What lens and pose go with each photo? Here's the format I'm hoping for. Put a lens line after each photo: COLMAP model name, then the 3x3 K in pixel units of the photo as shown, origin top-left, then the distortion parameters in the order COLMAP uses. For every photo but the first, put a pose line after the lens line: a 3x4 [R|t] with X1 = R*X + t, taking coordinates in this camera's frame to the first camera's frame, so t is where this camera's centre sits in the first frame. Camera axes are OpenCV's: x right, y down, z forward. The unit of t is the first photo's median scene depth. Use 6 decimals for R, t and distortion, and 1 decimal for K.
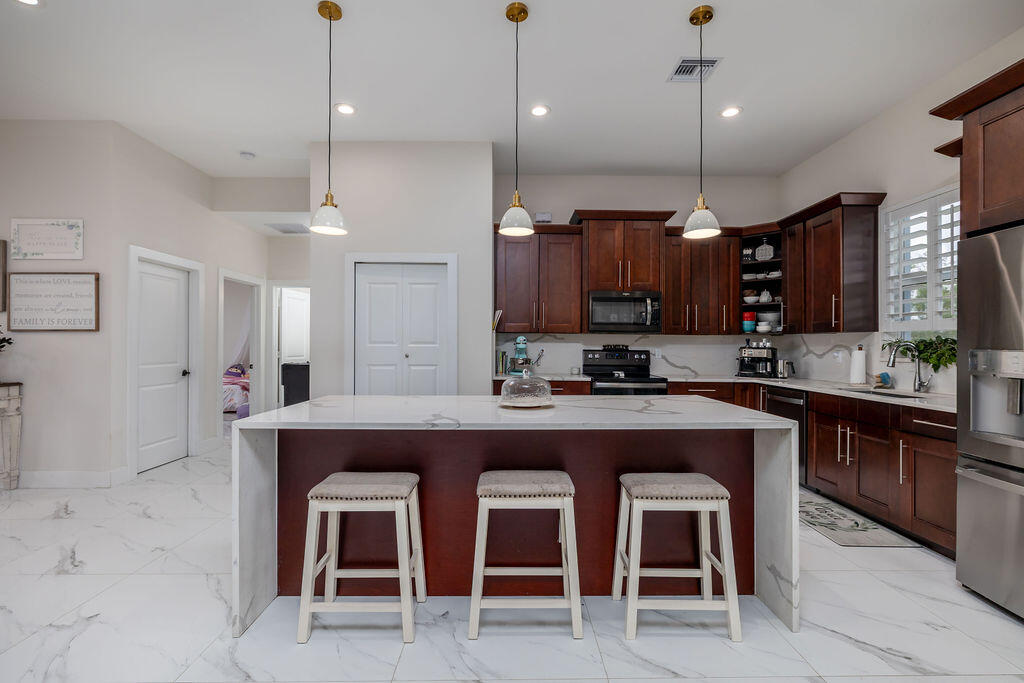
lens RADIAL K [[457.7, 0, 516.8], [0, 457.7, 342.1], [0, 0, 1]] dist [-0.002750, -0.000165]
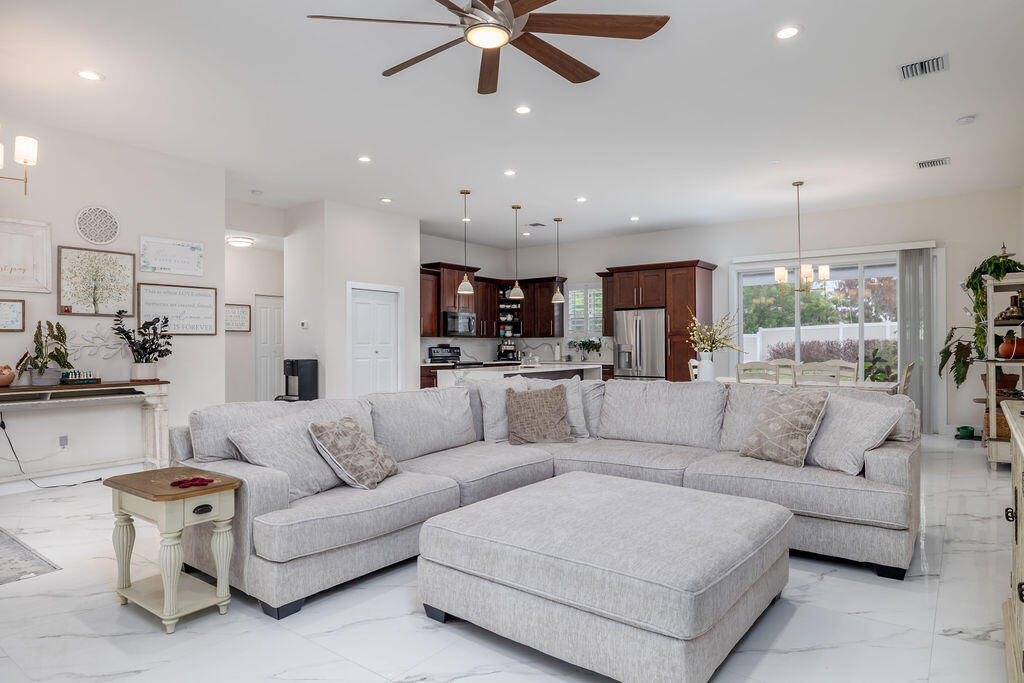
lens RADIAL K [[607.7, 0, 512.0], [0, 607.7, 341.5], [0, 0, 1]] dist [0.002391, -0.000473]
pose [[0.617336, -0.002900, 0.786694, -1.456737], [0.002915, 0.999995, 0.001399, -0.005021], [-0.786694, 0.001430, 0.617341, -0.558767]]
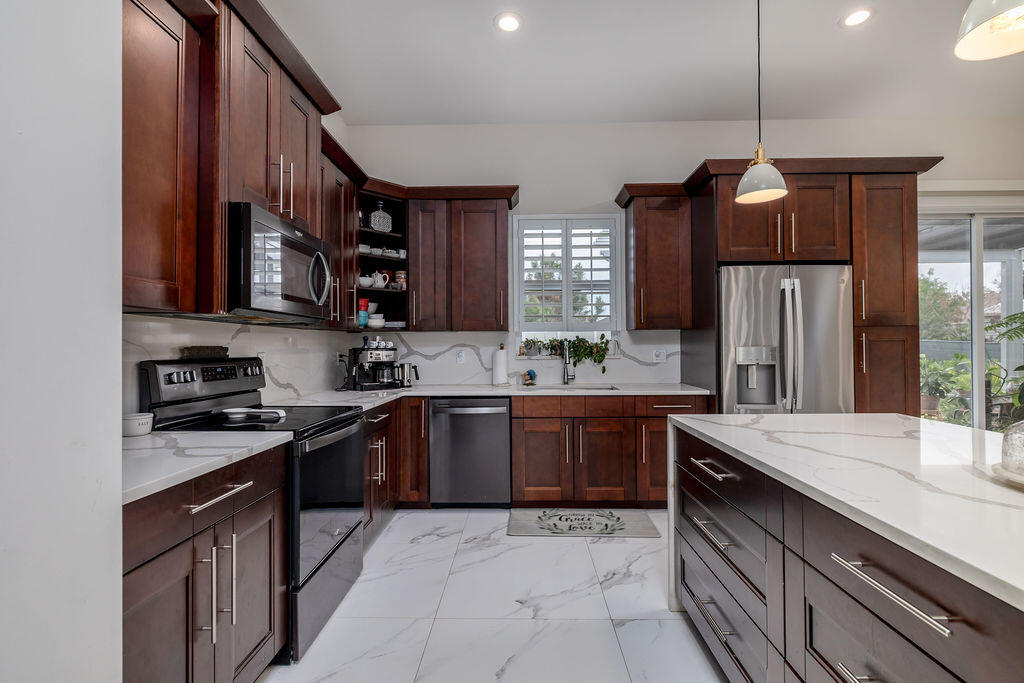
lens RADIAL K [[466.8, 0, 512.0], [0, 466.8, 341.5], [0, 0, 1]] dist [-0.001538, -0.000154]
pose [[0.037780, 0.004240, 0.999277, -0.218647], [0.000532, 0.999991, -0.004263, 0.004206], [-0.999286, 0.000693, 0.037778, 0.784567]]
